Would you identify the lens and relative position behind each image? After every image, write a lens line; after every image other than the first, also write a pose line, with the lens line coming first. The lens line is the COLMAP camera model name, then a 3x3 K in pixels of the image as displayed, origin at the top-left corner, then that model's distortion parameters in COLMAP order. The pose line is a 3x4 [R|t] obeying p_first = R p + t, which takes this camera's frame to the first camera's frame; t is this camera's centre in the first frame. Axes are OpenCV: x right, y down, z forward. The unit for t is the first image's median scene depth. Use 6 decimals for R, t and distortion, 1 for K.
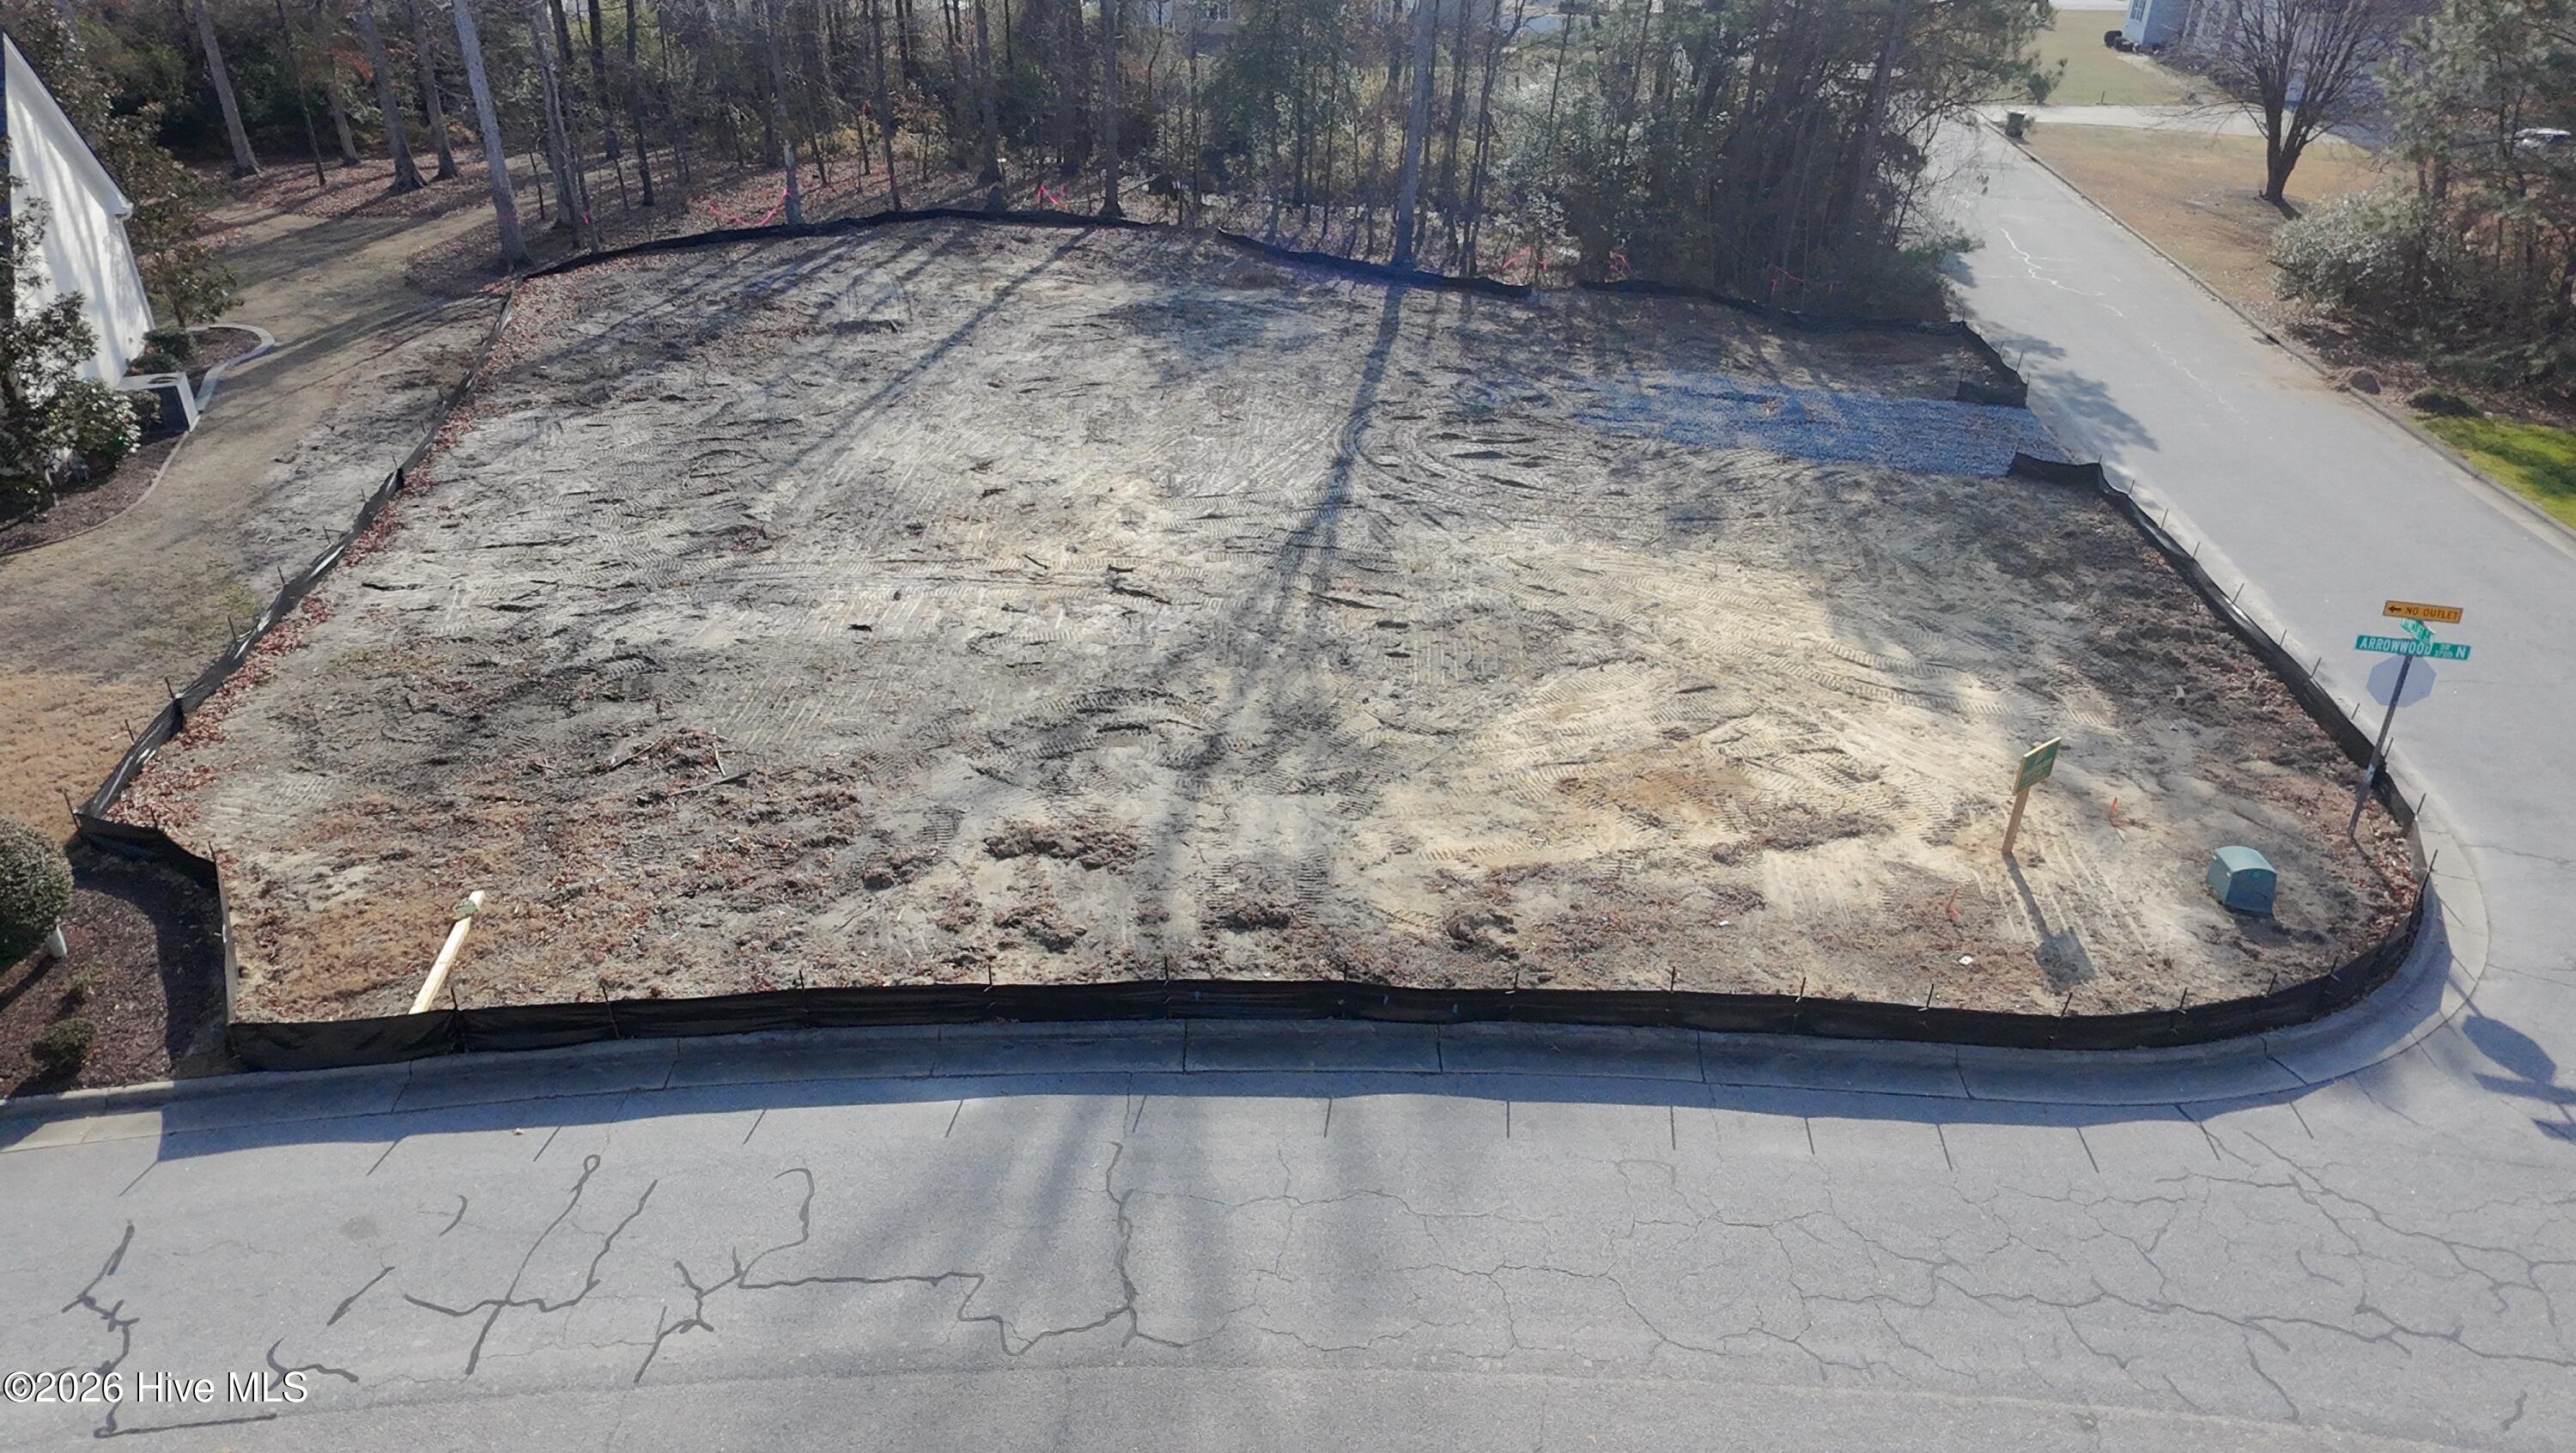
lens RADIAL K [[1071.0, 0, 1283.5], [0, 1071.0, 723.1], [0, 0, 1]] dist [-0.001072, 0.000233]
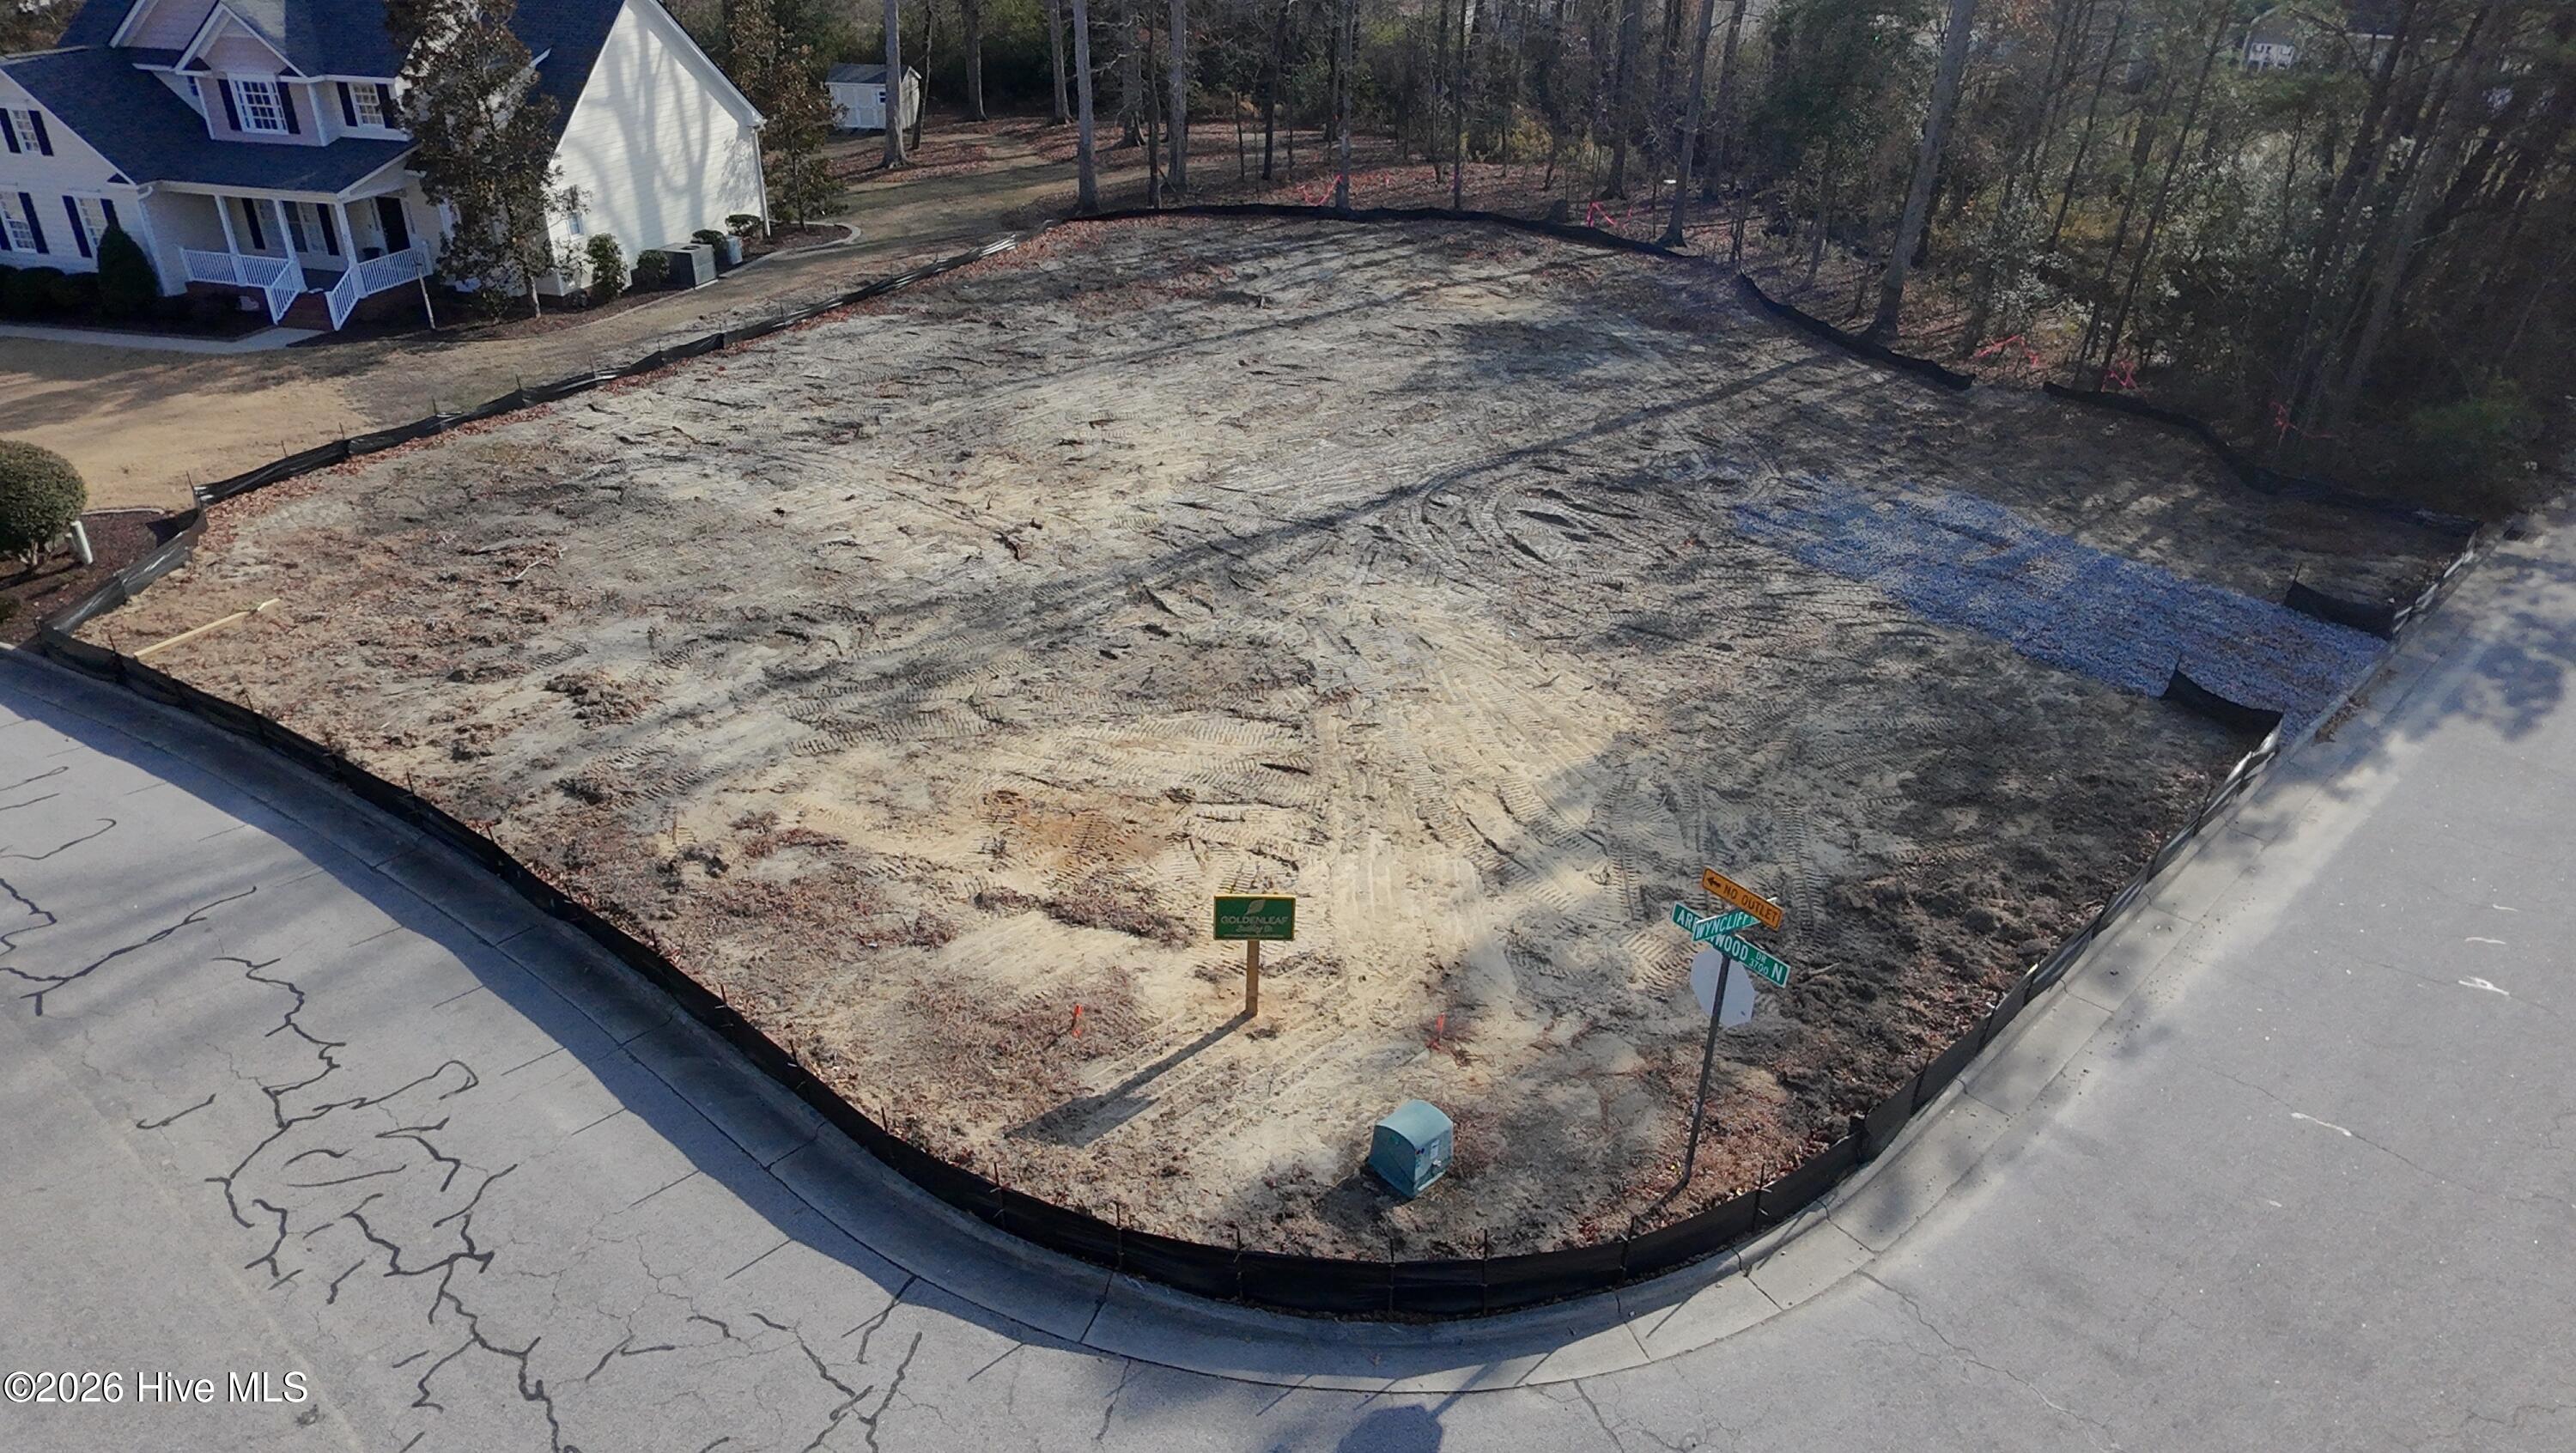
lens RADIAL K [[1071.0, 0, 1284.3], [0, 1071.0, 720.6], [0, 0, 1]] dist [-0.001072, 0.000233]
pose [[0.884672, 0.298457, -0.358160, 0.774090], [-0.302846, 0.951965, 0.045236, -0.123288], [0.354457, 0.068448, 0.932564, 0.161944]]
